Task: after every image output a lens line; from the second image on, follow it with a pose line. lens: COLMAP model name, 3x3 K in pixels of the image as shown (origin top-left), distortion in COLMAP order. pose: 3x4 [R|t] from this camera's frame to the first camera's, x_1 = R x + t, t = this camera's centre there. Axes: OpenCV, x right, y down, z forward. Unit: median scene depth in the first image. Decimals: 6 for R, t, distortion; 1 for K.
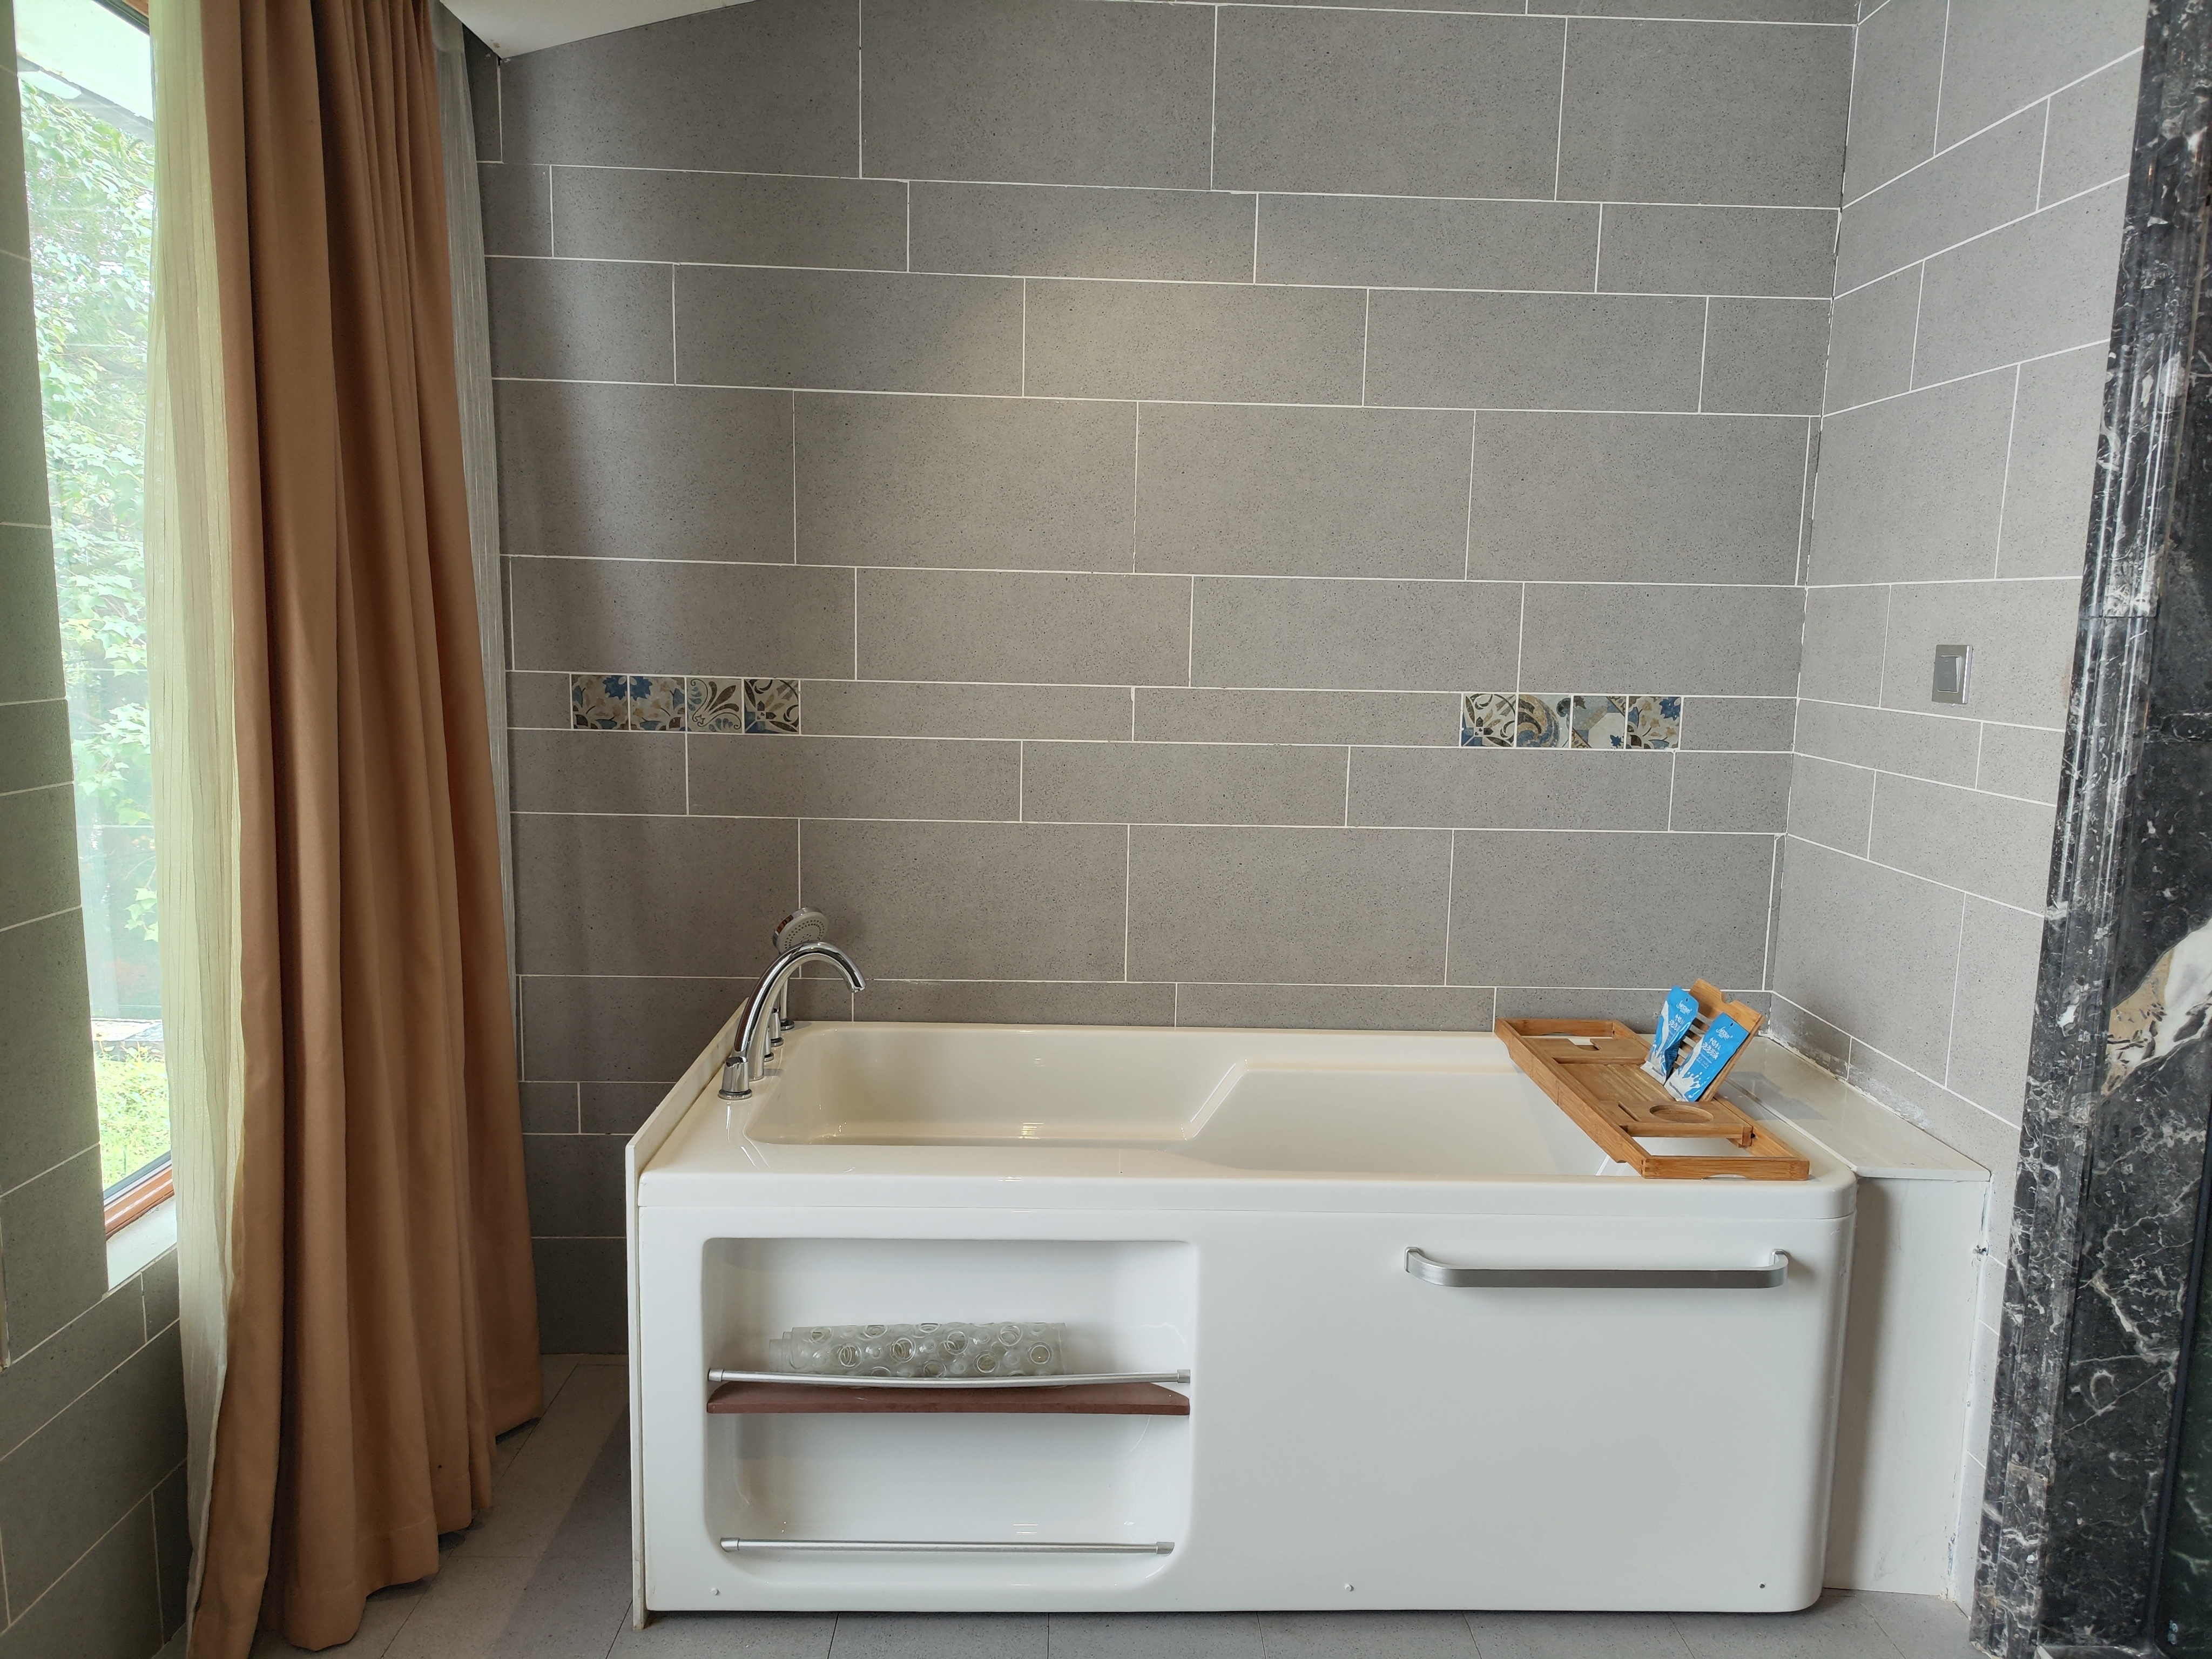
lens RADIAL K [[1517.2, 0, 1107.9], [0, 1517.2, 837.5], [0, 0, 1]] dist [-0.002223, -0.003580]
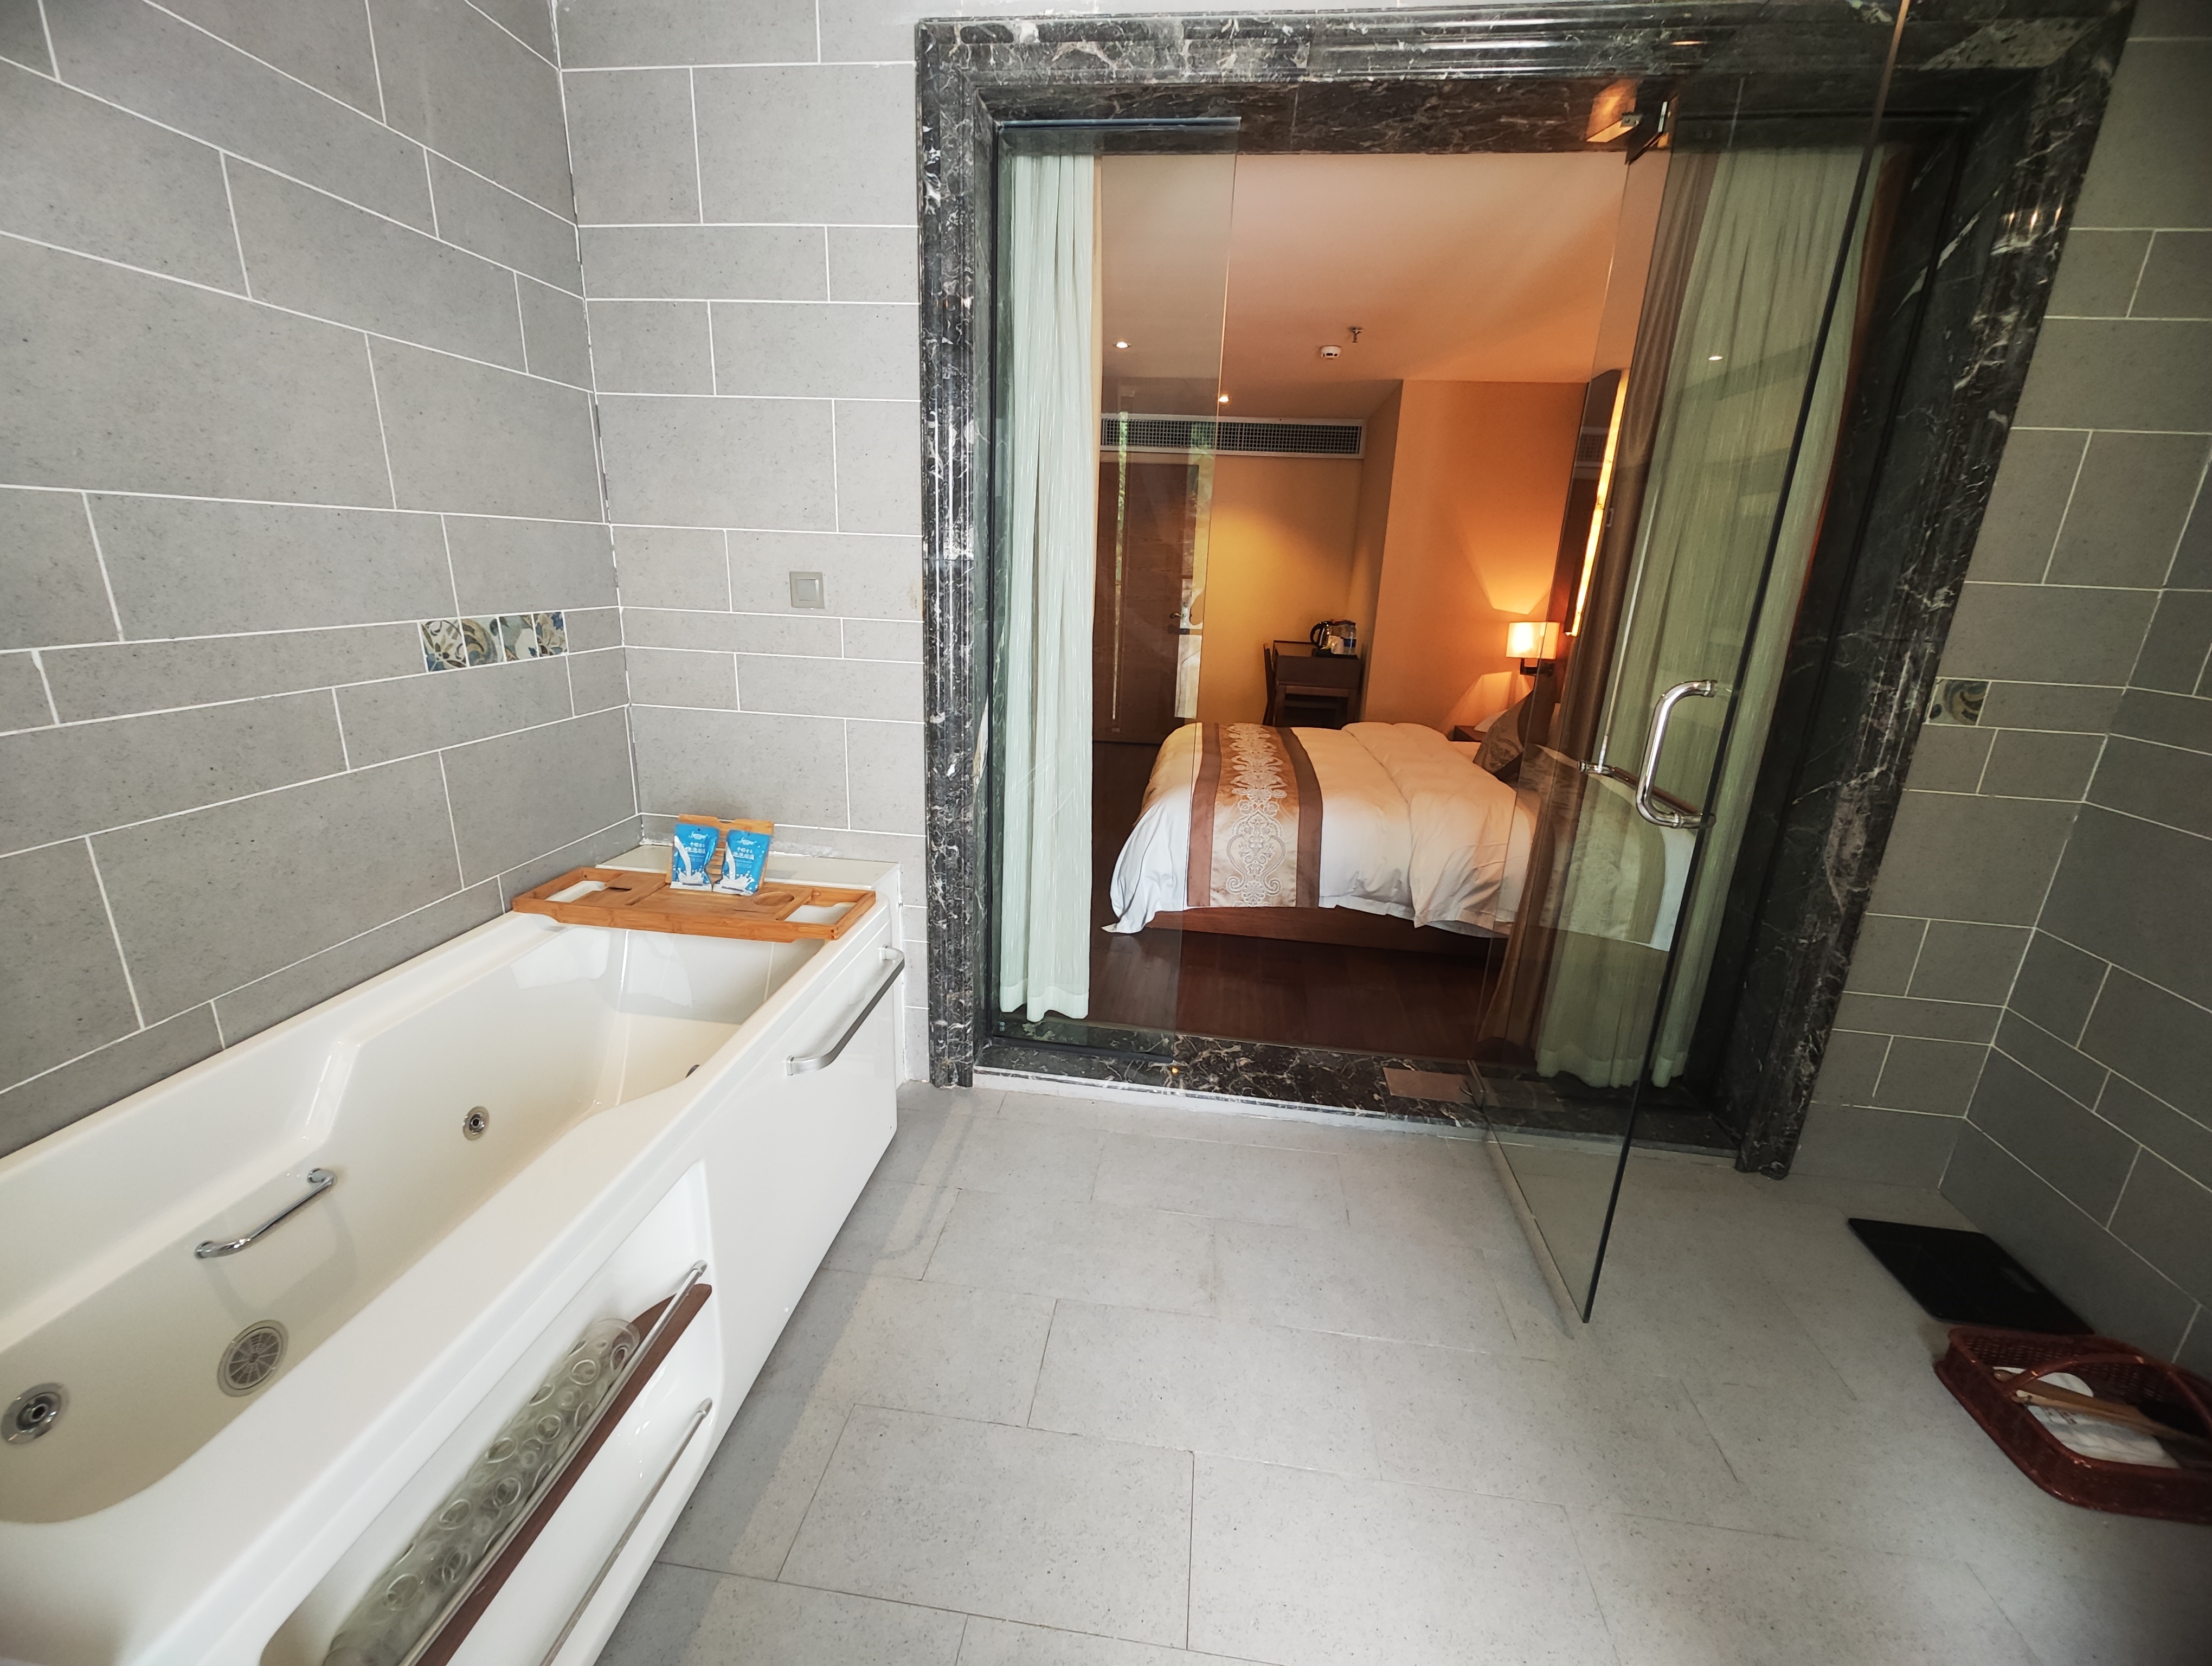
lens RADIAL K [[908.4, 0, 1109.8], [0, 908.4, 821.5], [0, 0, 1]] dist [-0.000209, -0.000509]
pose [[0.150845, -0.286126, 0.946244, -0.332357], [0.108005, 0.956237, 0.271930, -0.082730], [-0.982640, 0.061180, 0.175146, 0.427384]]
